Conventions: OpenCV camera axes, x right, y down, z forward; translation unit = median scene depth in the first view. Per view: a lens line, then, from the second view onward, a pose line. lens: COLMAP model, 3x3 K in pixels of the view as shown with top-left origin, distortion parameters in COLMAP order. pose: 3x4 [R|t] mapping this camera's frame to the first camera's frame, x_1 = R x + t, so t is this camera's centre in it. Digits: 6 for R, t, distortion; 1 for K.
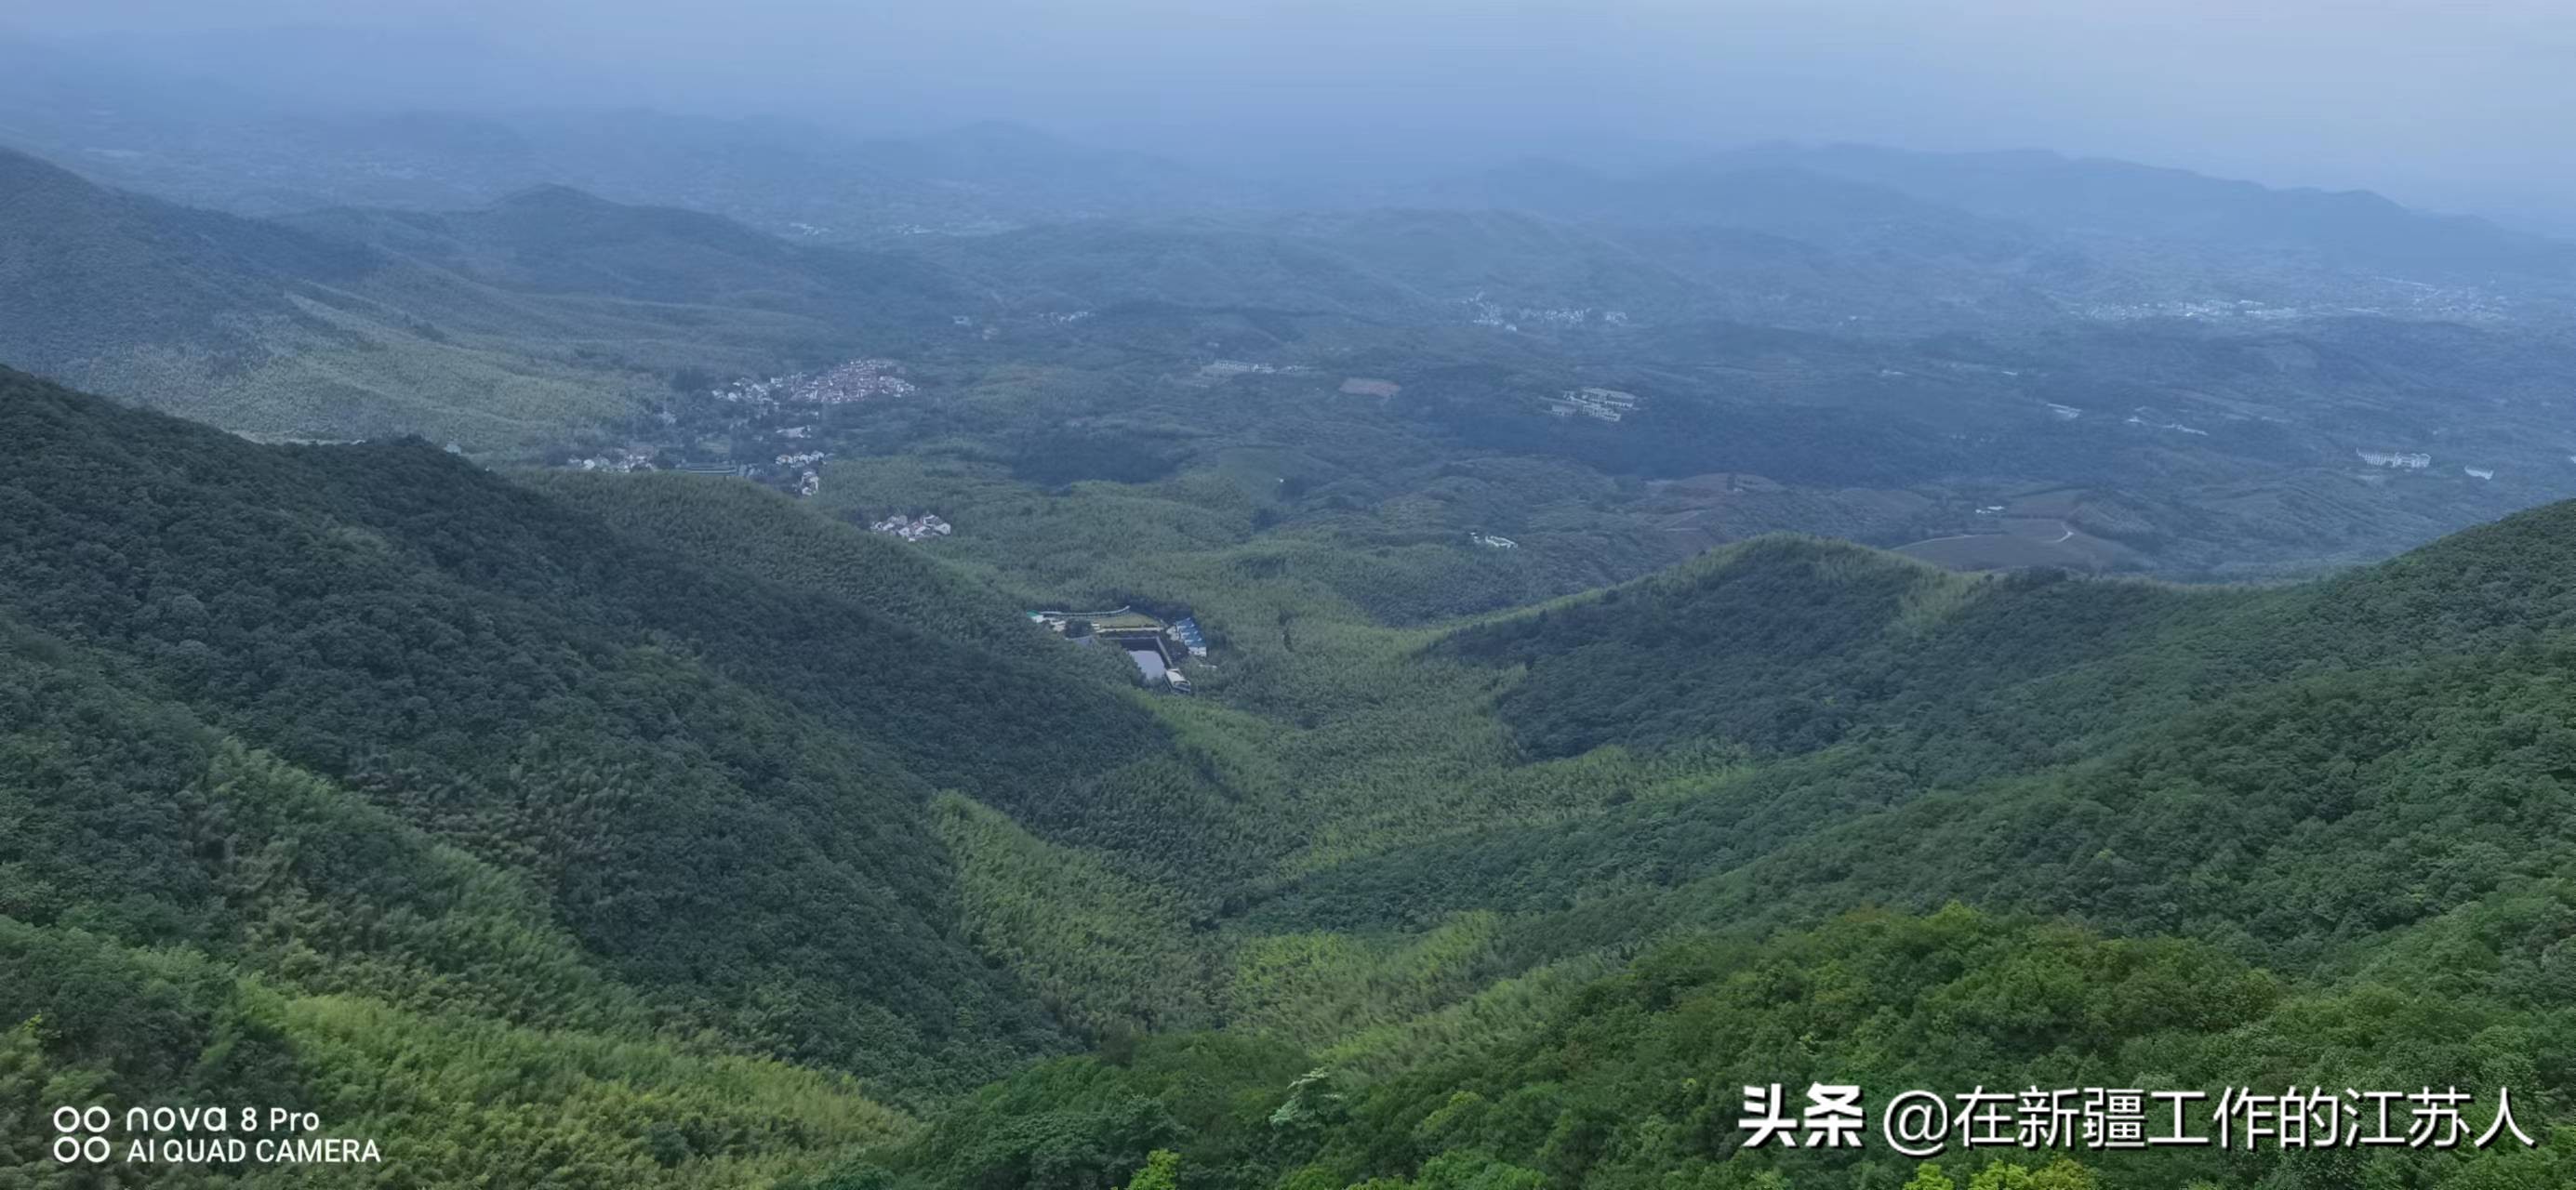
lens RADIAL K [[1955.9, 0, 1297.5], [0, 1955.9, 583.2], [0, 0, 1]] dist [0.032492, -0.036268]
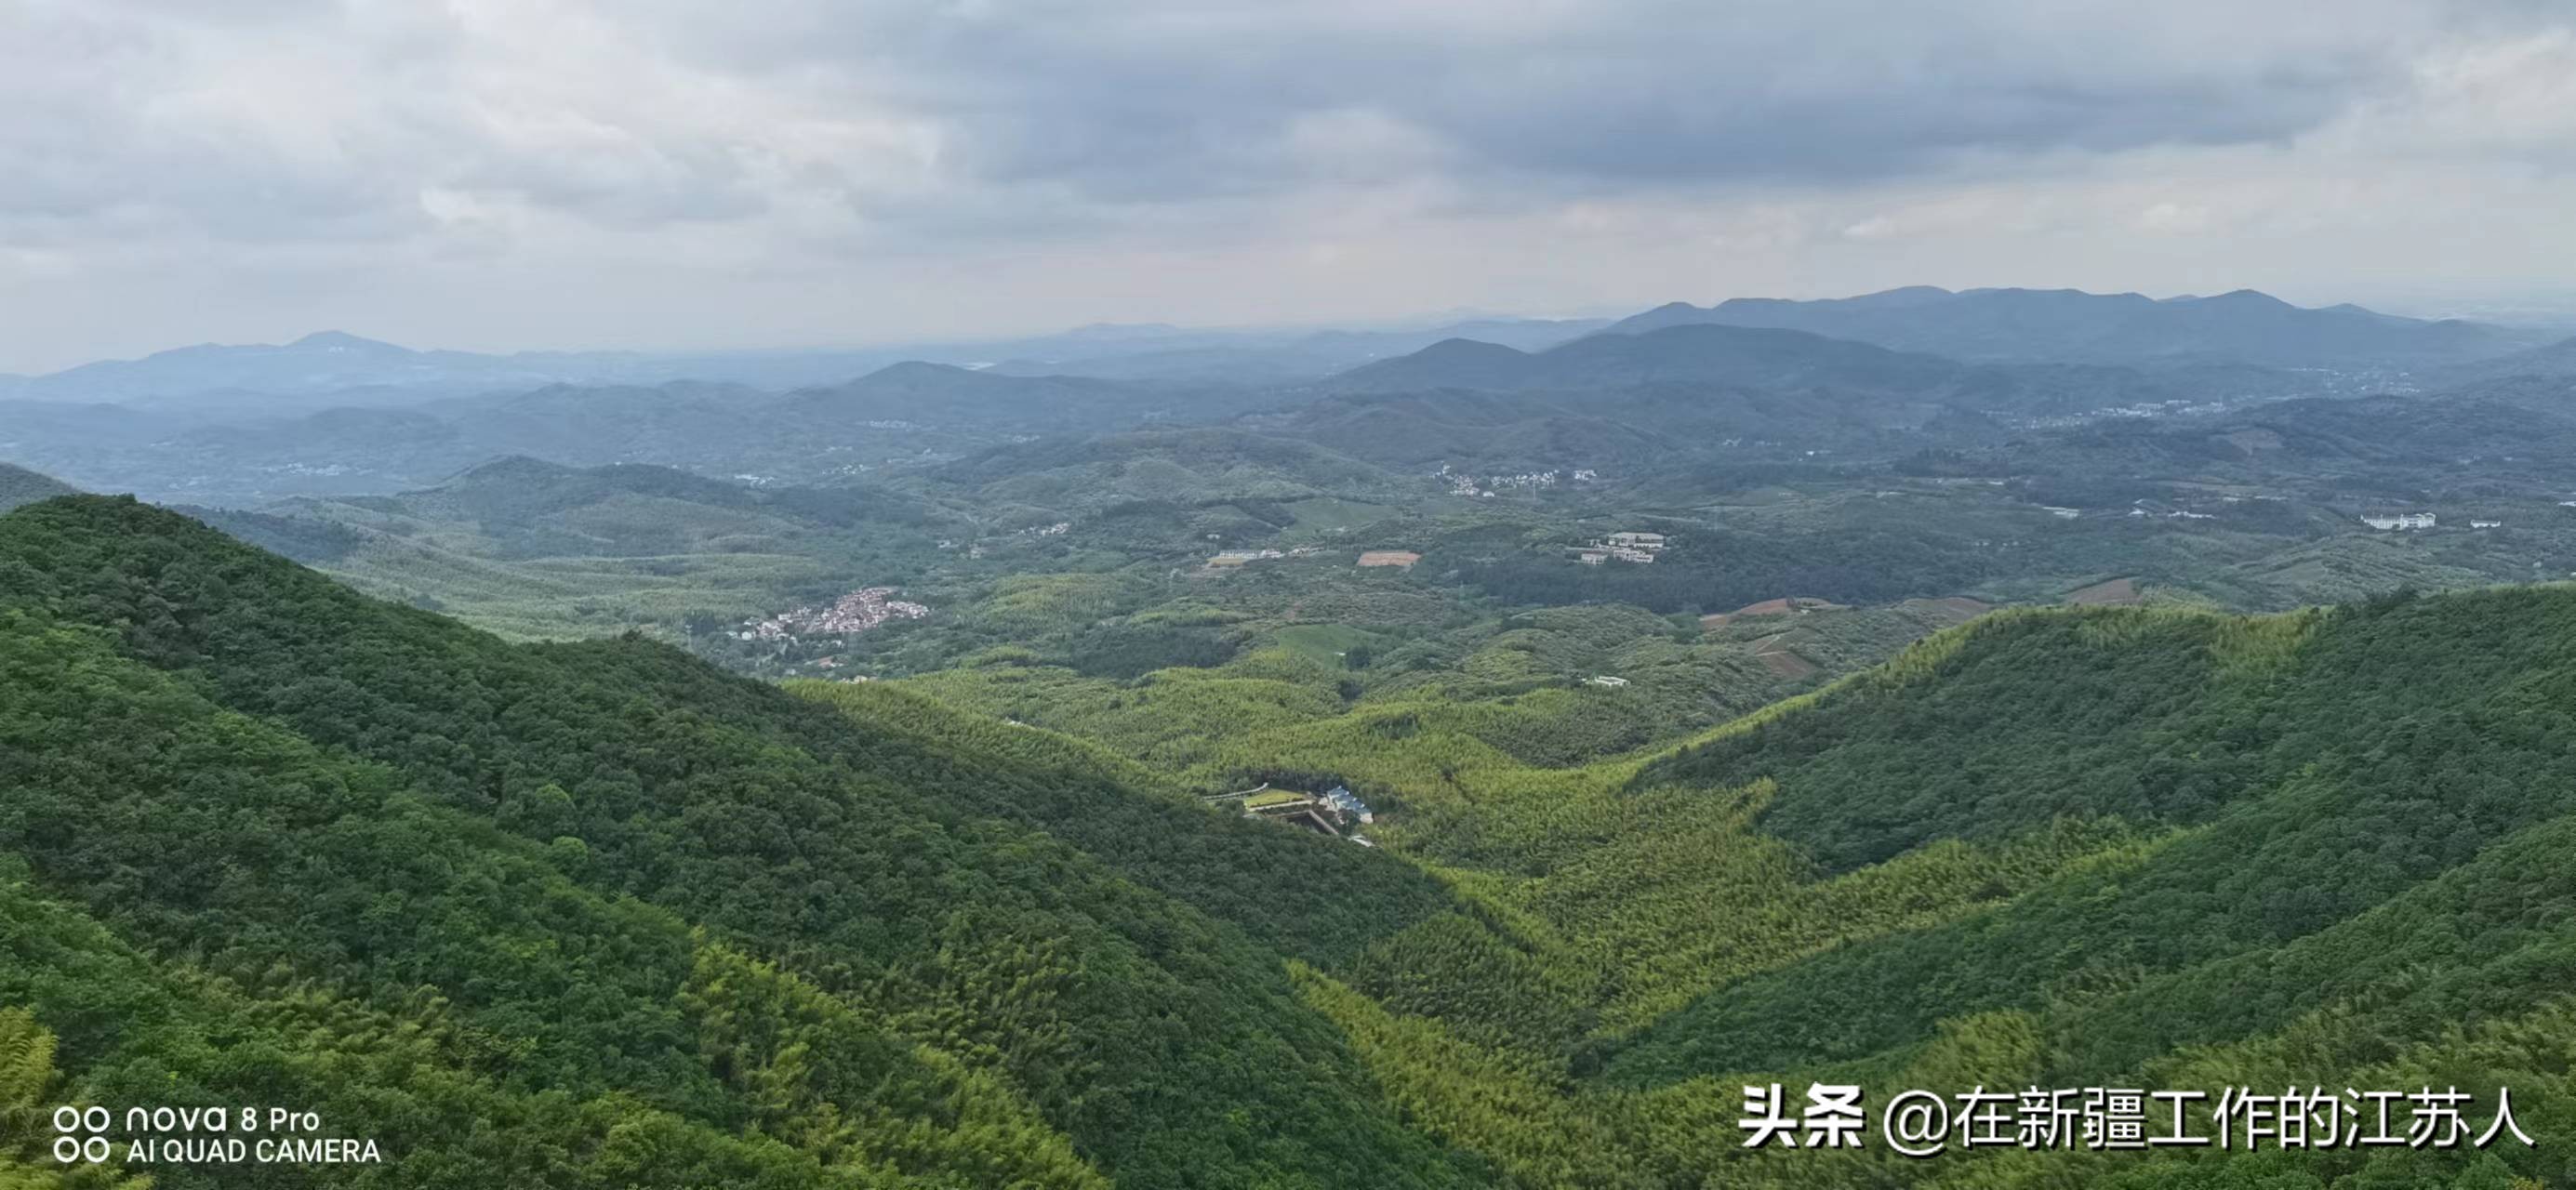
lens RADIAL K [[1955.9, 0, 1289.5], [0, 1955.9, 582.6], [0, 0, 1]] dist [0.032492, -0.036268]
pose [[0.992858, -0.110267, 0.045538, -0.151886], [0.114541, 0.987809, -0.105423, 0.023965], [-0.033359, 0.109886, 0.993384, 0.085682]]
